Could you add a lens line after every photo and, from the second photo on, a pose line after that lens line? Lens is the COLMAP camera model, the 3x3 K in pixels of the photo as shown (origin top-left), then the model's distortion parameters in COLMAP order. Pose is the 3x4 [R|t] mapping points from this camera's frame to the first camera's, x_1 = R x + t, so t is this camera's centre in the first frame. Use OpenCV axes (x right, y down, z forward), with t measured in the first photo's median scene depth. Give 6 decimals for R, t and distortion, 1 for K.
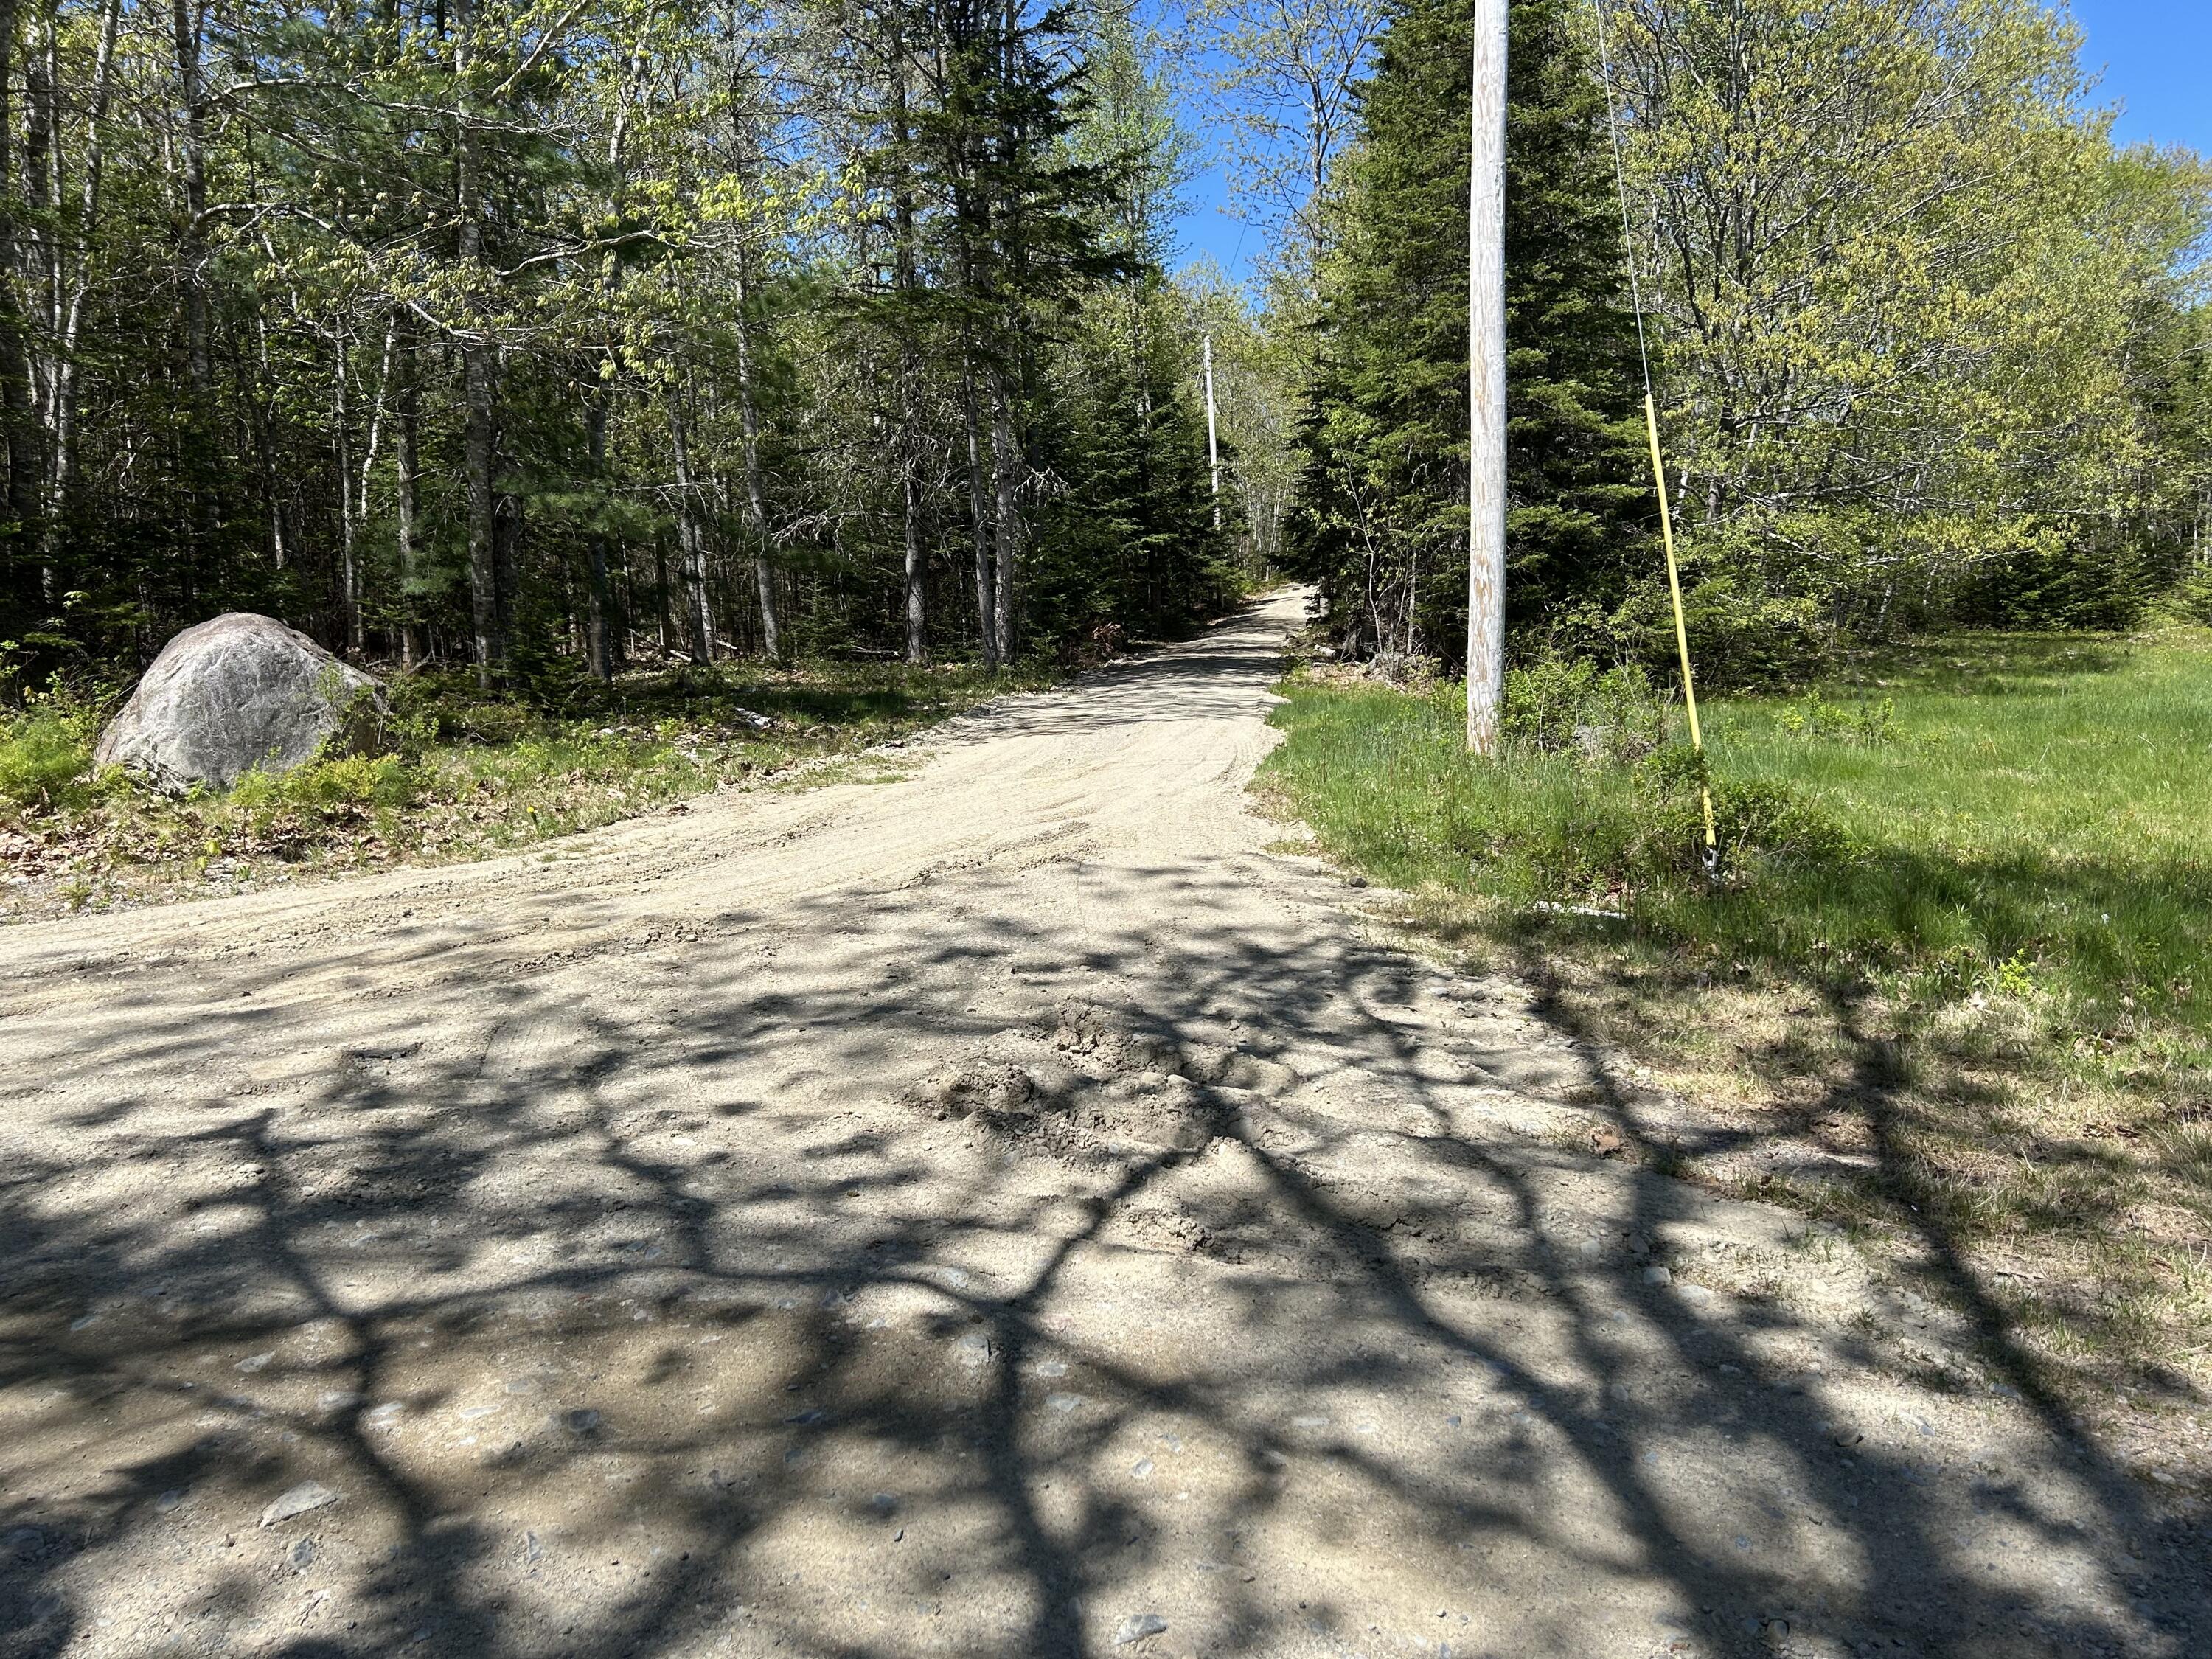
lens RADIAL K [[1561.5, 0, 1110.9], [0, 1561.5, 880.2], [0, 0, 1]] dist [-0.001985, 0.001132]
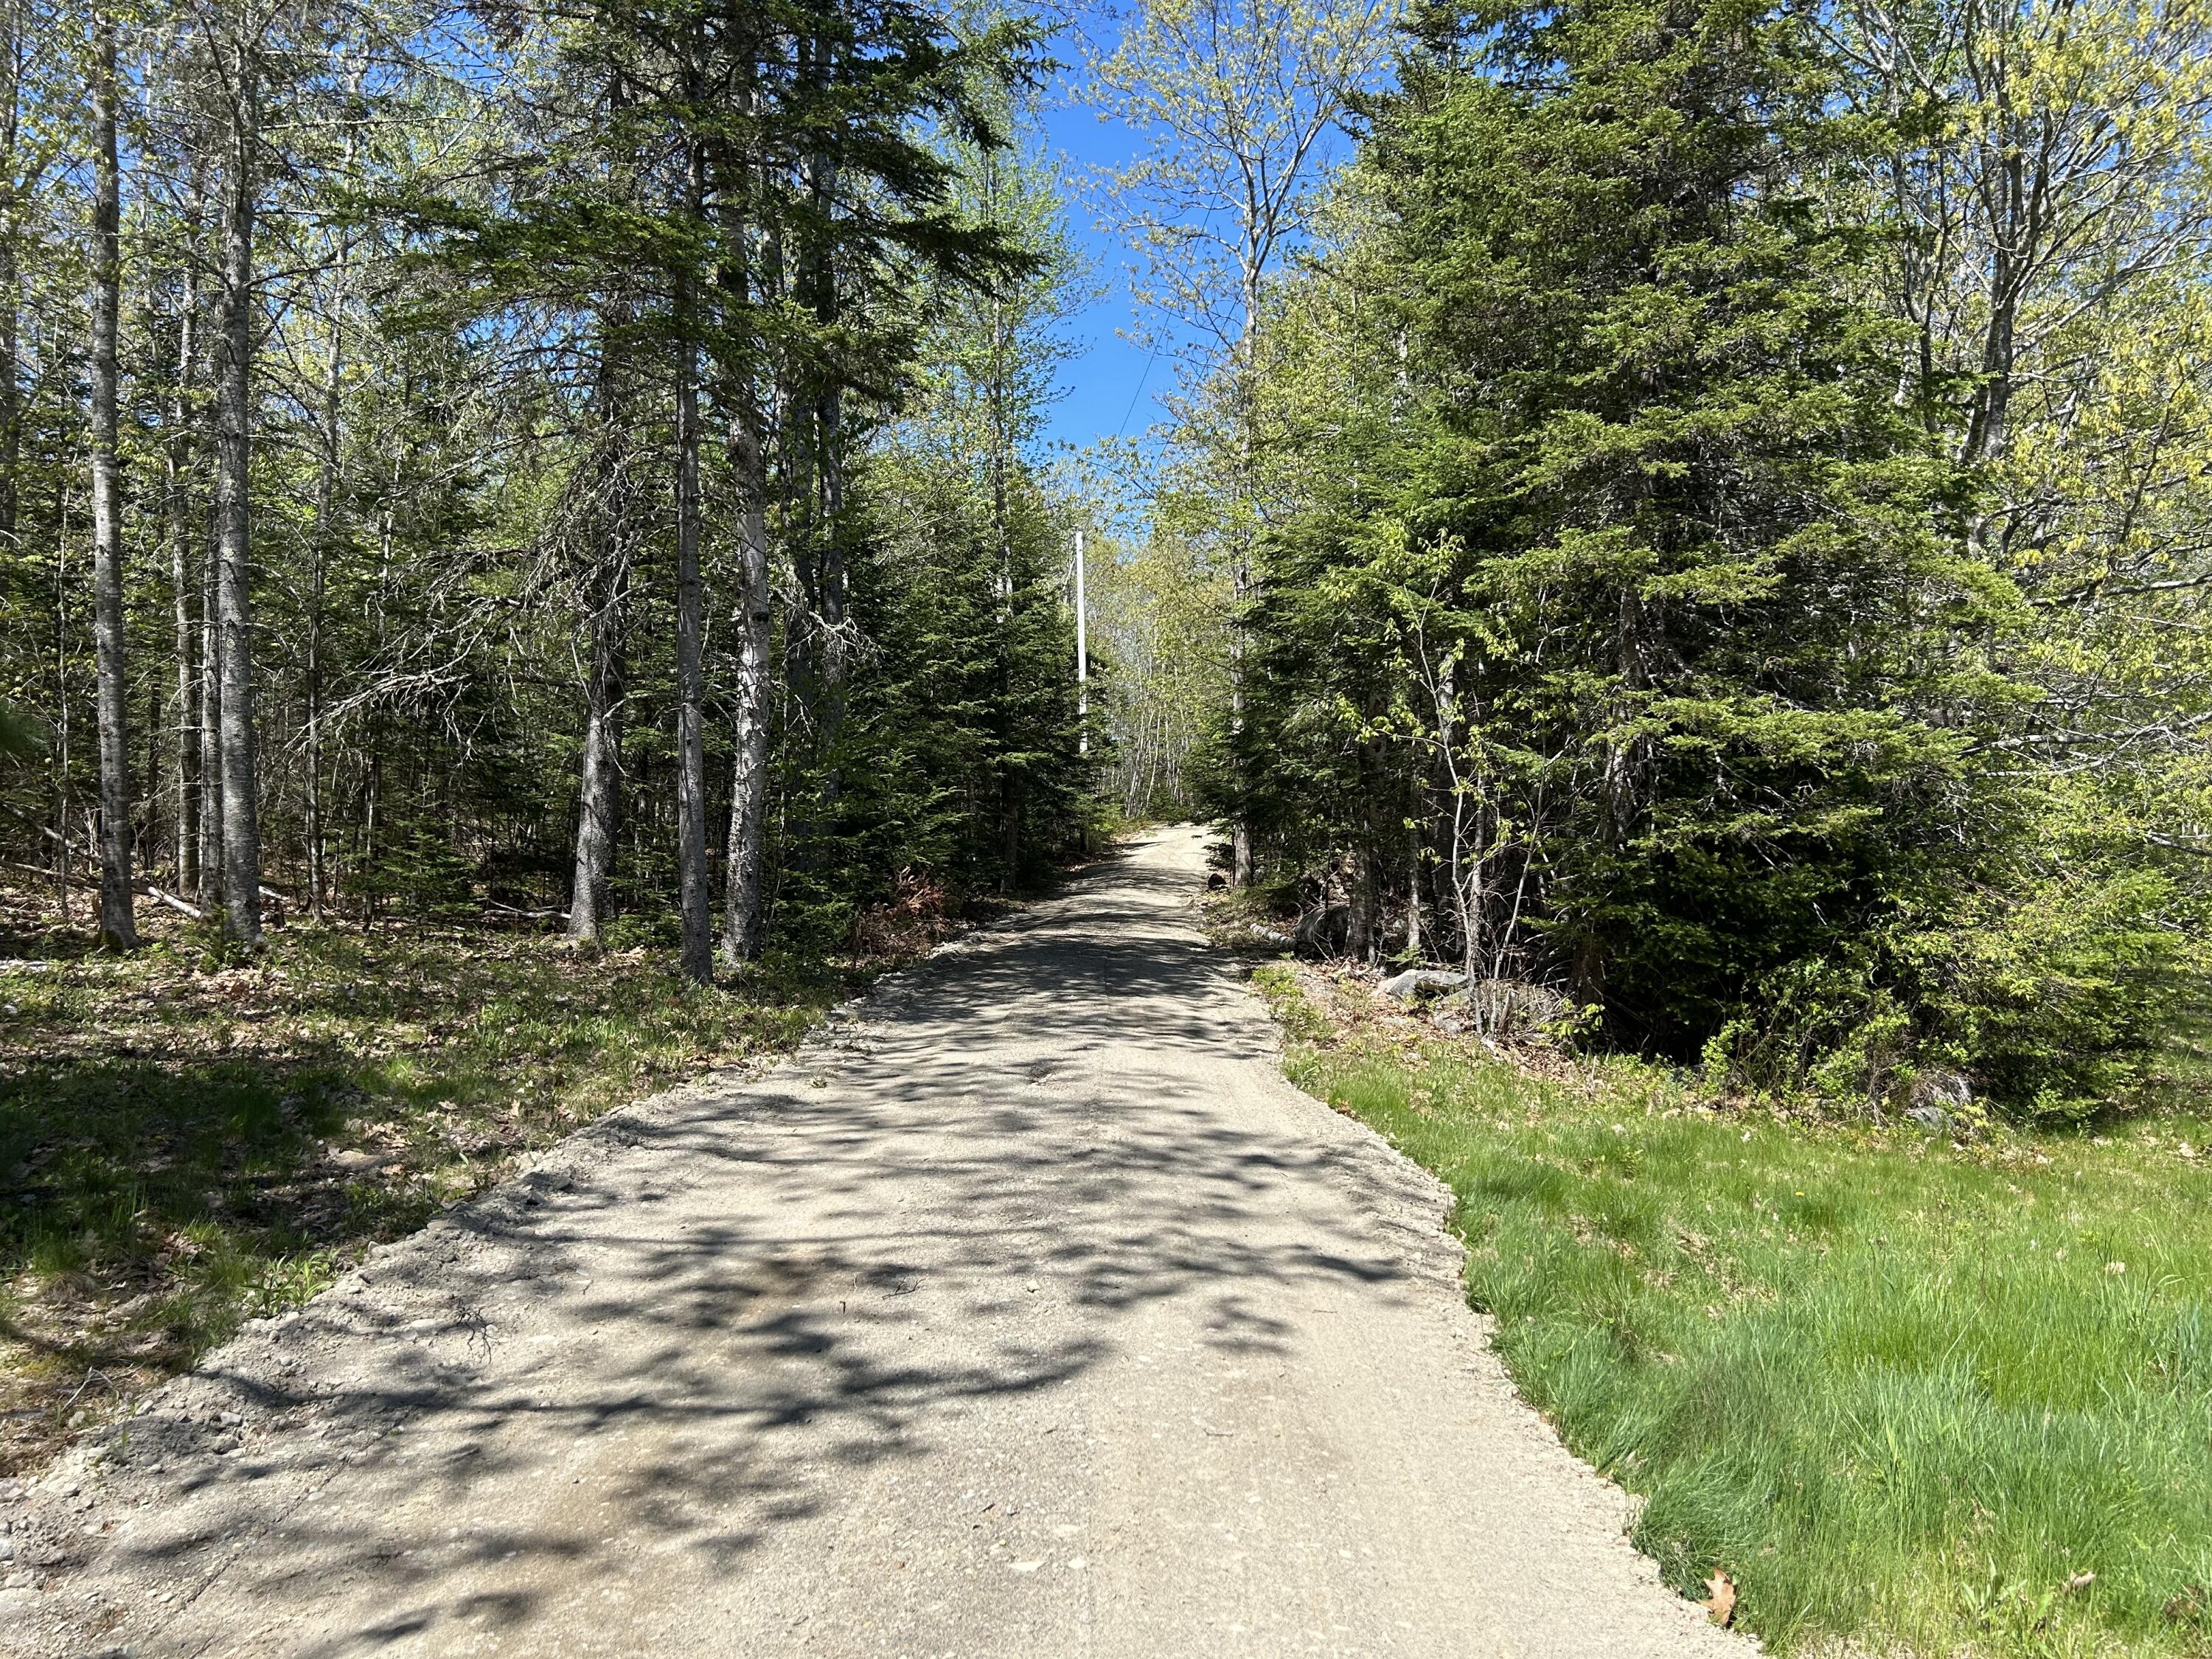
lens RADIAL K [[1561.5, 0, 1110.9], [0, 1561.5, 880.2], [0, 0, 1]] dist [-0.001985, 0.001132]
pose [[0.993567, 0.046708, 0.103163, 0.000696], [-0.031003, 0.988365, -0.148905, -0.050579], [-0.108918, 0.144748, 0.983456, 0.260519]]
